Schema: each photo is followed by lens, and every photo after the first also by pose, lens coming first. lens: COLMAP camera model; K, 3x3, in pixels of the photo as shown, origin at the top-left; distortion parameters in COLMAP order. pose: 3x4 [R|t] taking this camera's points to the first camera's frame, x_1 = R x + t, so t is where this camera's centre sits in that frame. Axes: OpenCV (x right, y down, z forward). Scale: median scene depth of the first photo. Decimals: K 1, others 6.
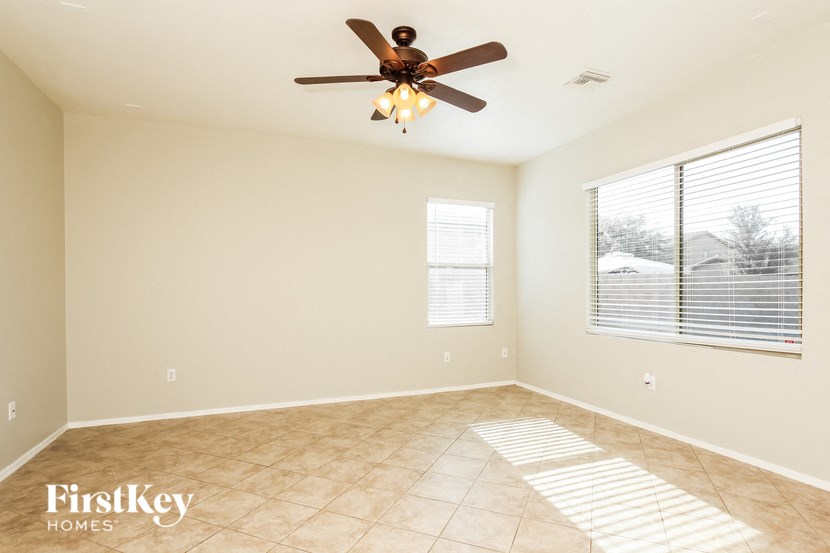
lens RADIAL K [[425.3, 0, 415.3], [0, 425.3, 281.6], [0, 0, 1]] dist [-0.001564, 0.000208]
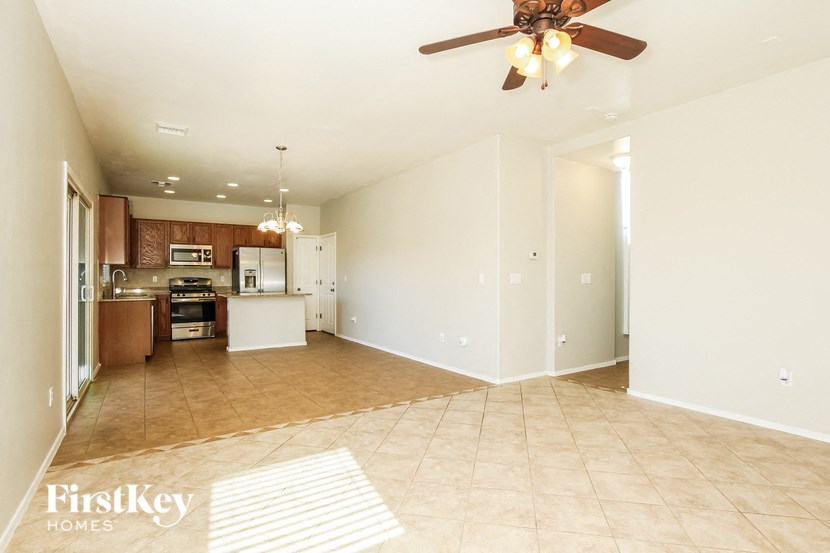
lens RADIAL K [[425.3, 0, 416.2], [0, 425.3, 277.7], [0, 0, 1]] dist [-0.001564, 0.000208]
pose [[-0.981234, 0.003436, -0.192791, 0.417882], [0.006817, 0.999834, -0.016873, 0.041220], [0.192701, -0.017871, -0.981095, 1.939515]]
